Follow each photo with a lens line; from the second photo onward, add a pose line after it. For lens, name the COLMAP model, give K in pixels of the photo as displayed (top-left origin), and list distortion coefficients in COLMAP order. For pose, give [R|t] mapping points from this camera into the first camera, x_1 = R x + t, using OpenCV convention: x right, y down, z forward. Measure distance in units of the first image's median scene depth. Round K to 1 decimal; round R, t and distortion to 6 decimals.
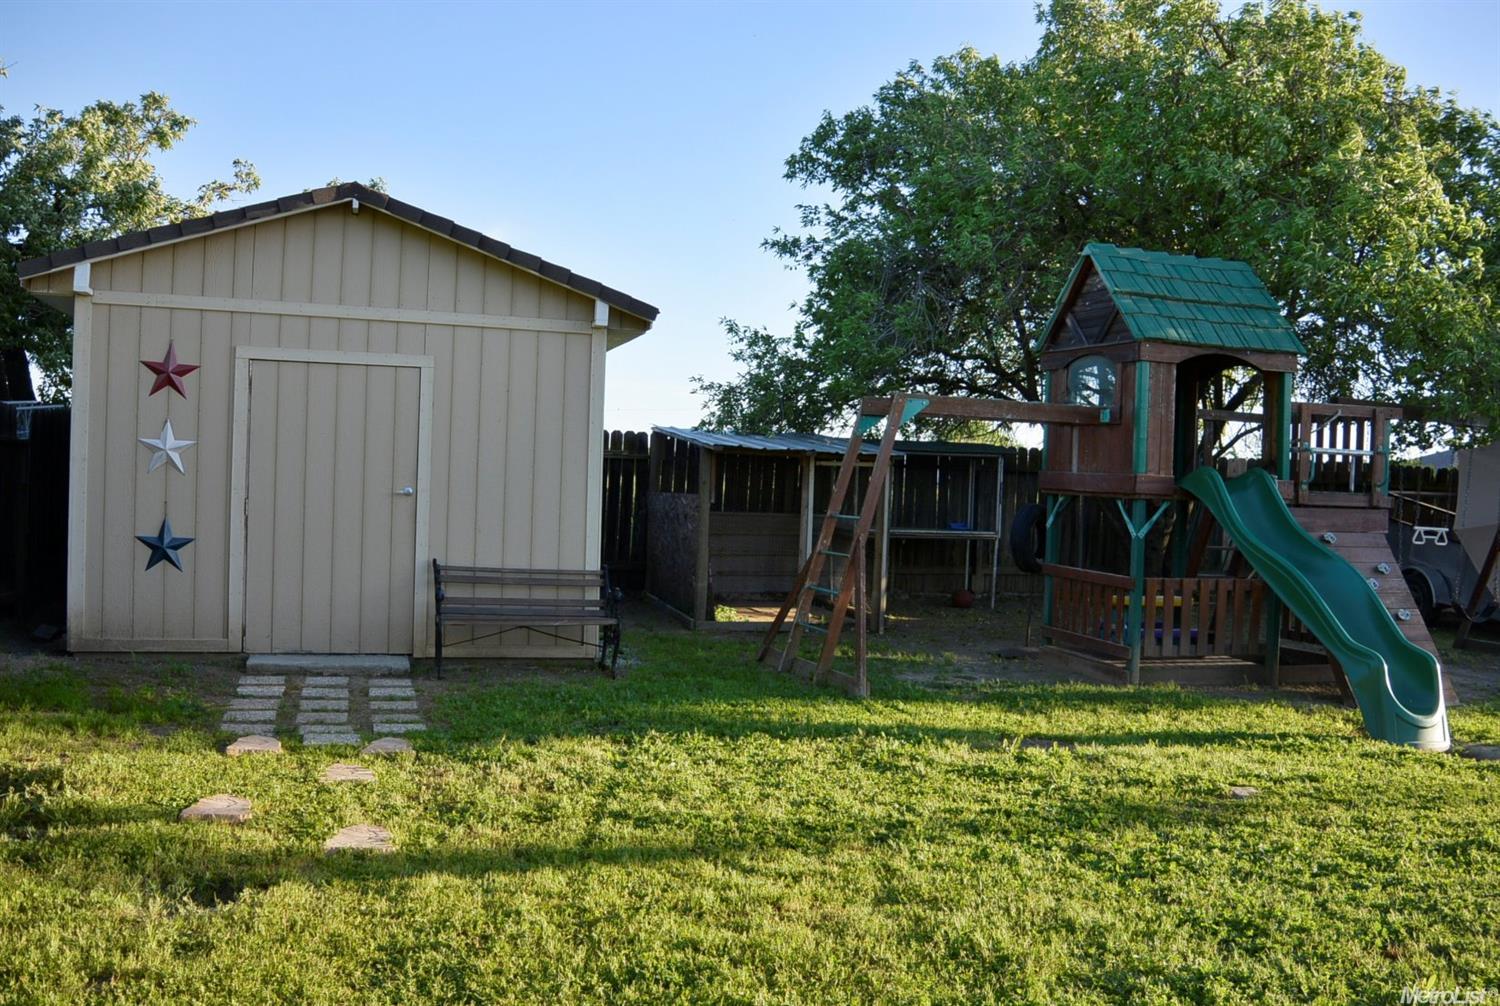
lens RADIAL K [[1316.4, 0, 750.0], [0, 1316.4, 503.0], [0, 0, 1]] dist [-0.135602, 0.064736]
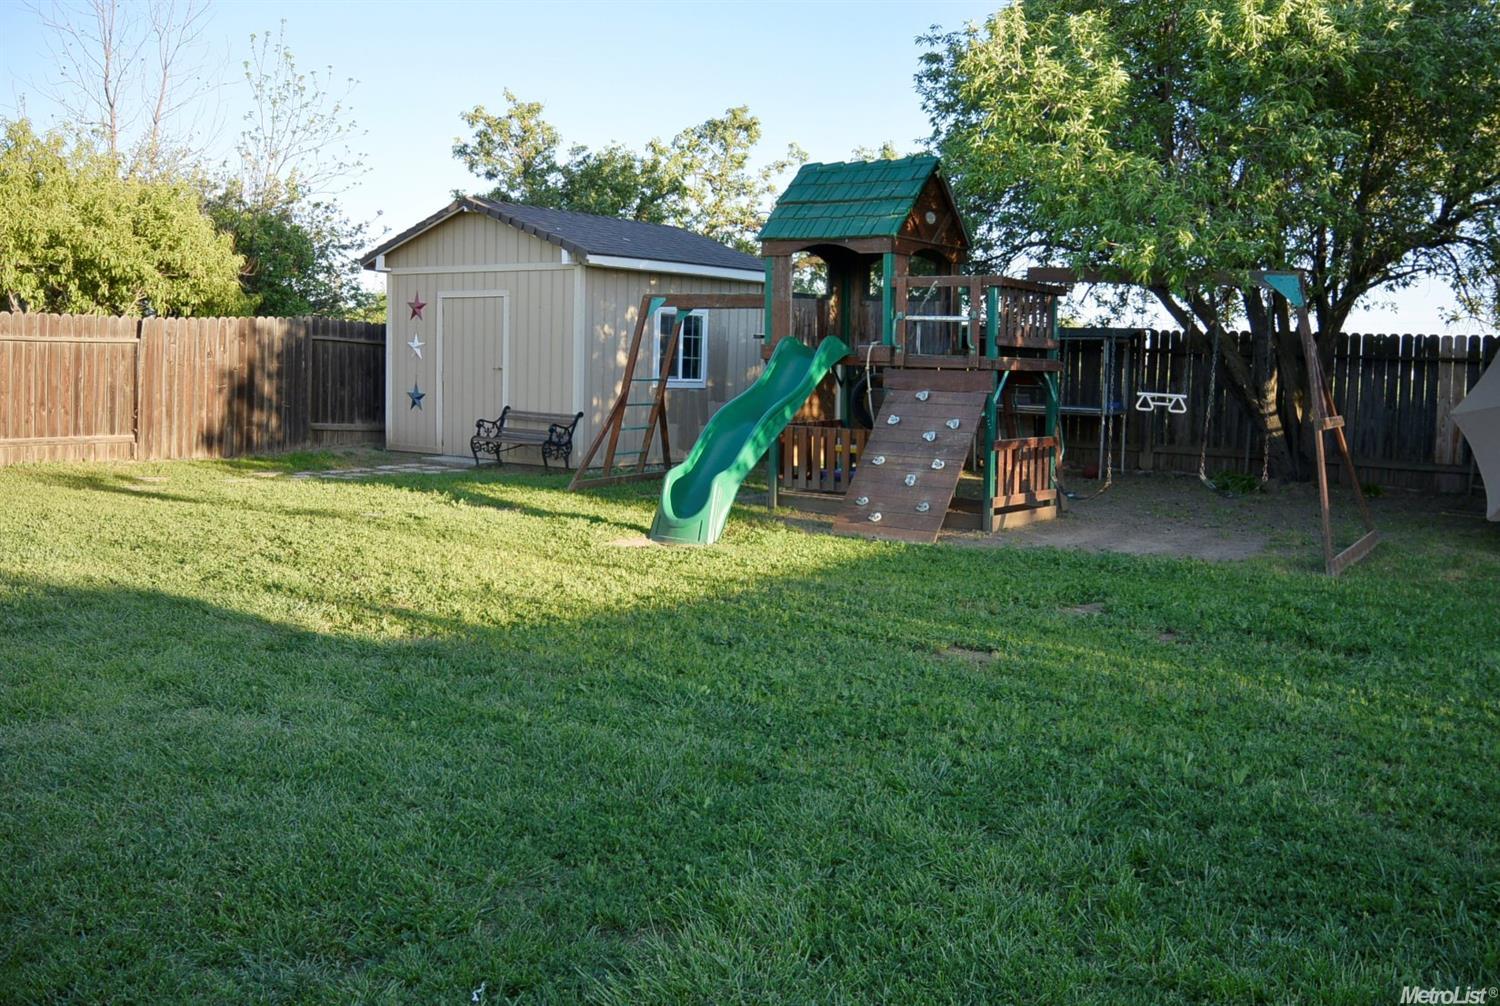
lens RADIAL K [[1316.4, 0, 750.0], [0, 1316.4, 503.0], [0, 0, 1]] dist [-0.135602, 0.064736]
pose [[0.595938, 0.064064, -0.800471, 1.273952], [-0.016355, 0.997574, 0.067663, 0.045218], [0.802864, -0.027231, 0.595541, 0.197677]]
